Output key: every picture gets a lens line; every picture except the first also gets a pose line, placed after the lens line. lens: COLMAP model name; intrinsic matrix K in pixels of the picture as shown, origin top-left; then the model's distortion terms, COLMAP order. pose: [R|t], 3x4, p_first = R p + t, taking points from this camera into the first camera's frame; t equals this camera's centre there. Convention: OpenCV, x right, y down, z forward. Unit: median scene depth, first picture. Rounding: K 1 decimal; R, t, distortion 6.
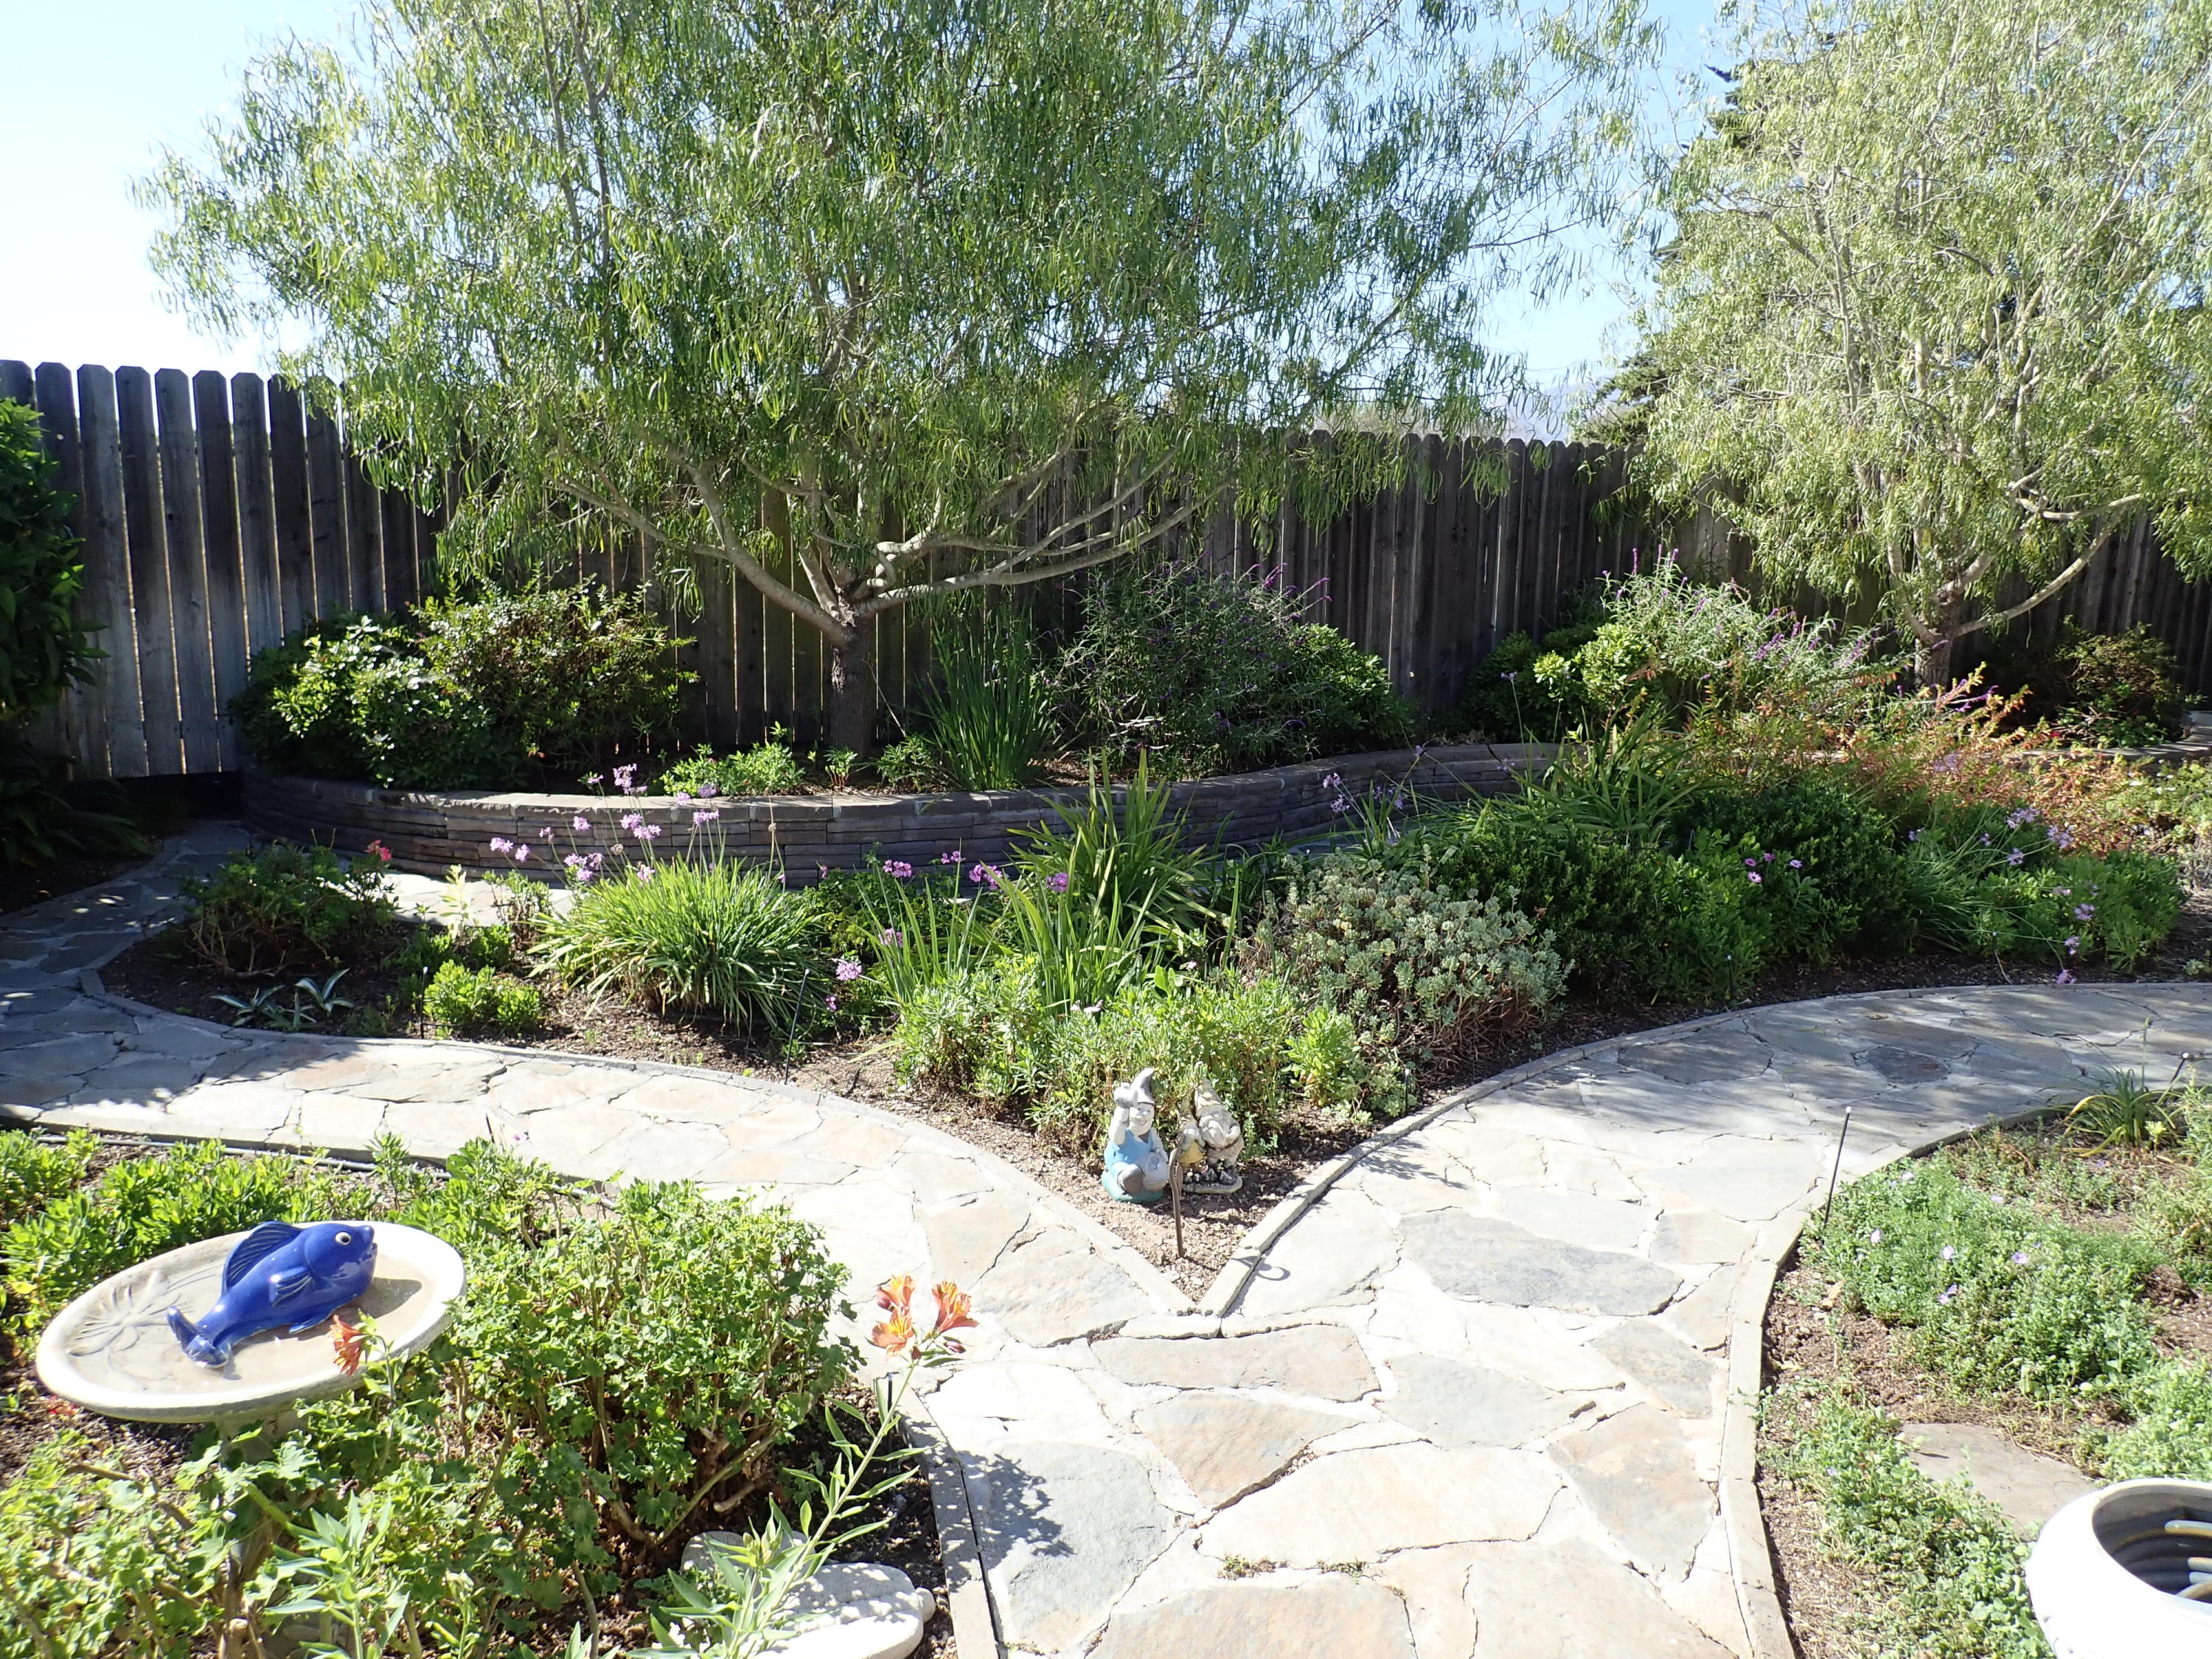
lens RADIAL K [[1626.2, 0, 1105.8], [0, 1626.2, 838.3], [0, 0, 1]] dist [0.001072, -0.009428]
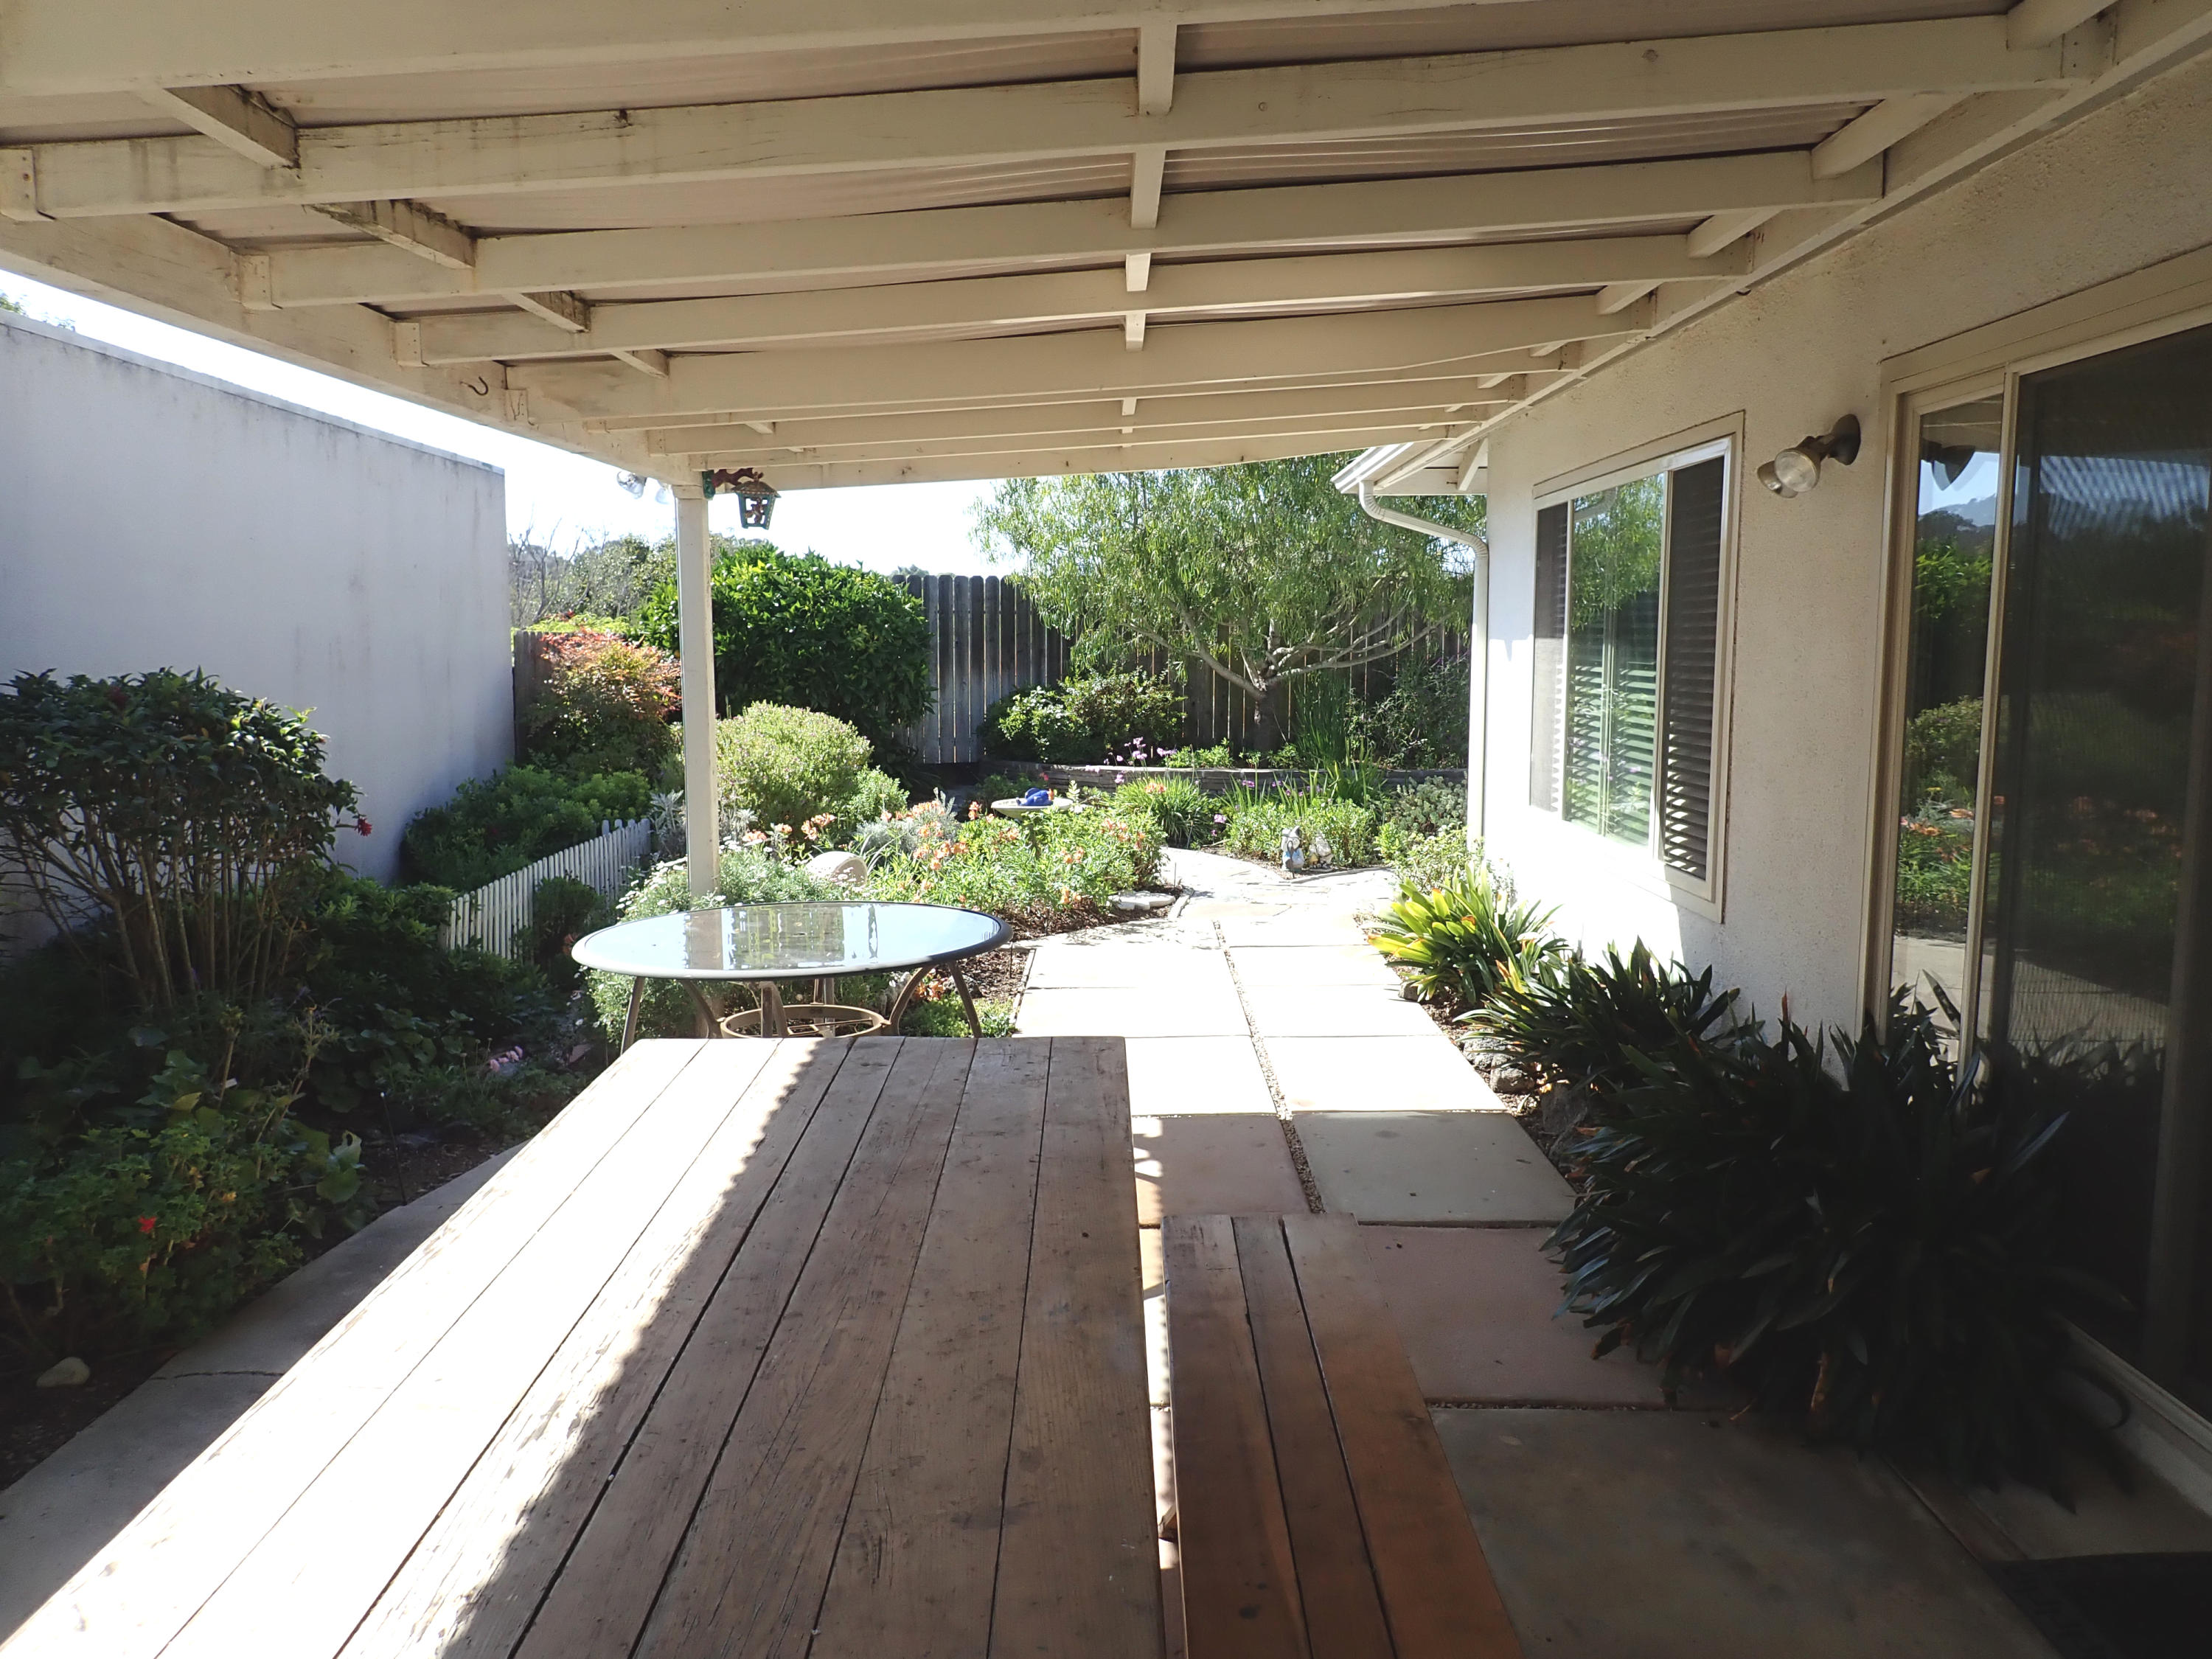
lens RADIAL K [[1626.2, 0, 1115.2], [0, 1626.2, 823.6], [0, 0, 1]] dist [0.001072, -0.009428]
pose [[0.937782, 0.018084, -0.346754, 0.404407], [-0.045880, 0.996340, -0.072119, 0.202699], [0.344181, 0.083541, 0.935179, -1.000530]]
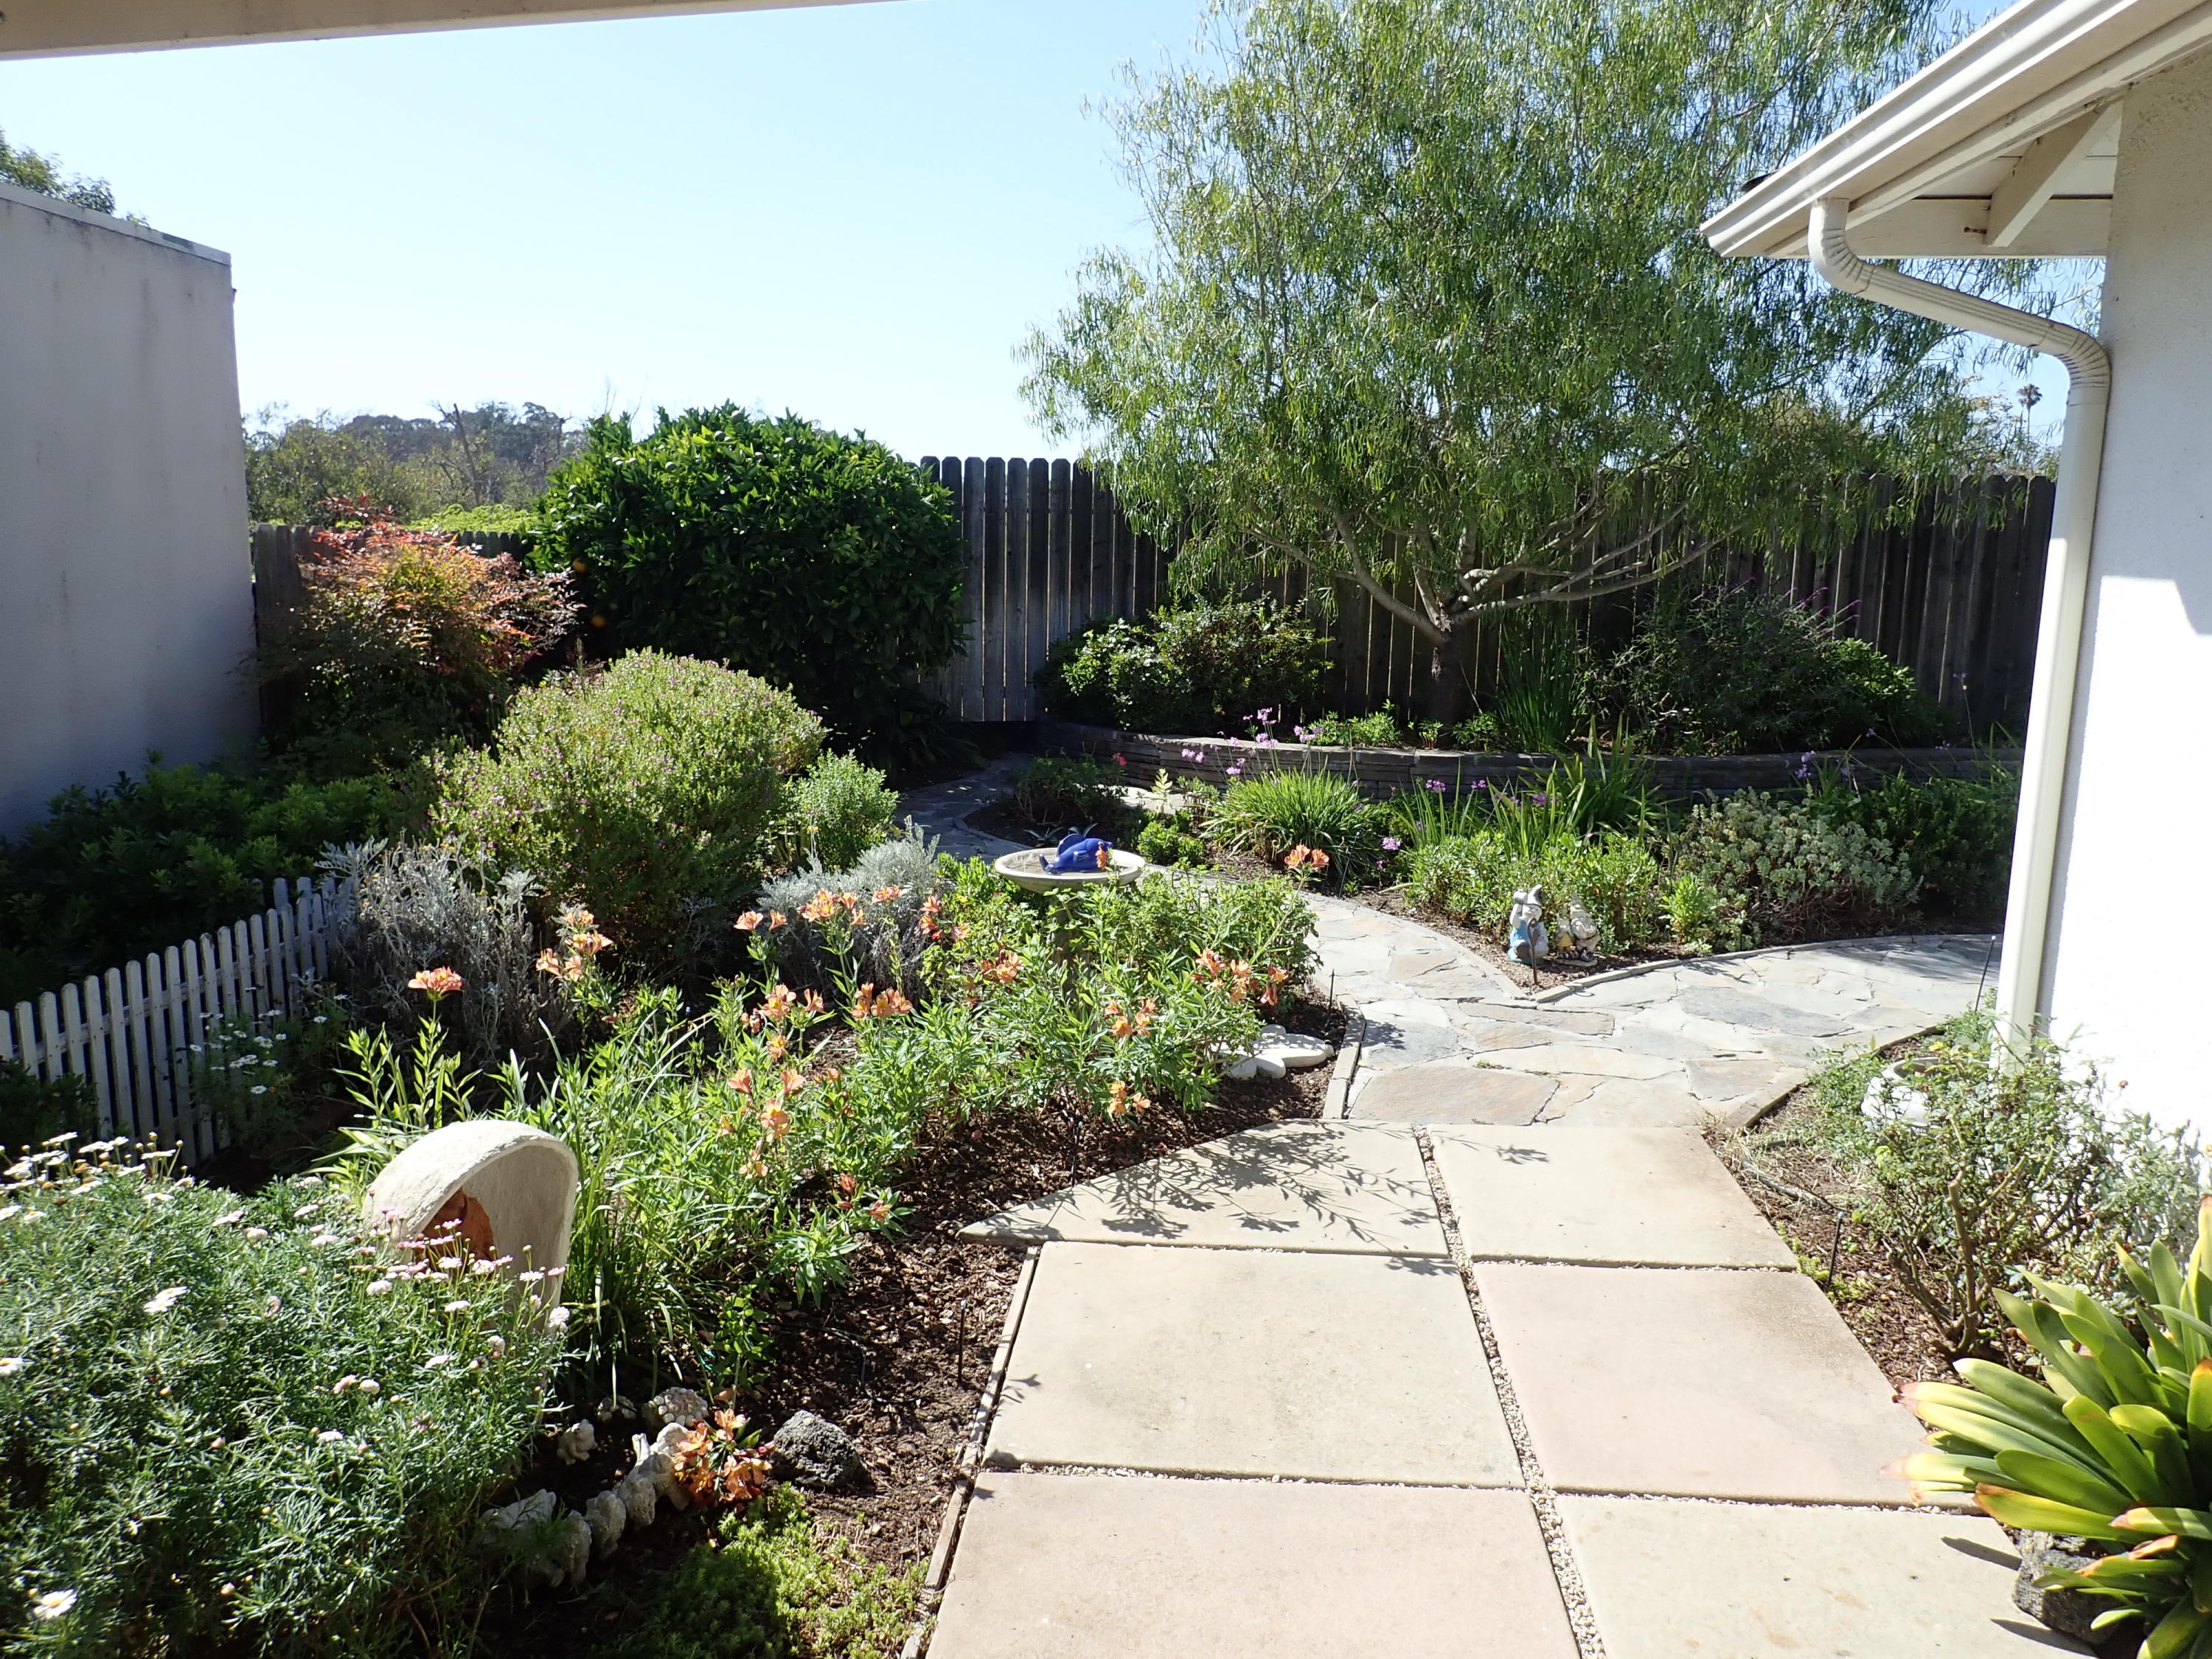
lens RADIAL K [[1626.2, 0, 1100.7], [0, 1626.2, 843.1], [0, 0, 1]] dist [0.001072, -0.009428]
pose [[0.907947, 0.068618, -0.413429, 0.171044], [-0.075764, 0.997125, -0.000890, 0.076632], [0.412180, 0.032131, 0.910536, -0.387532]]
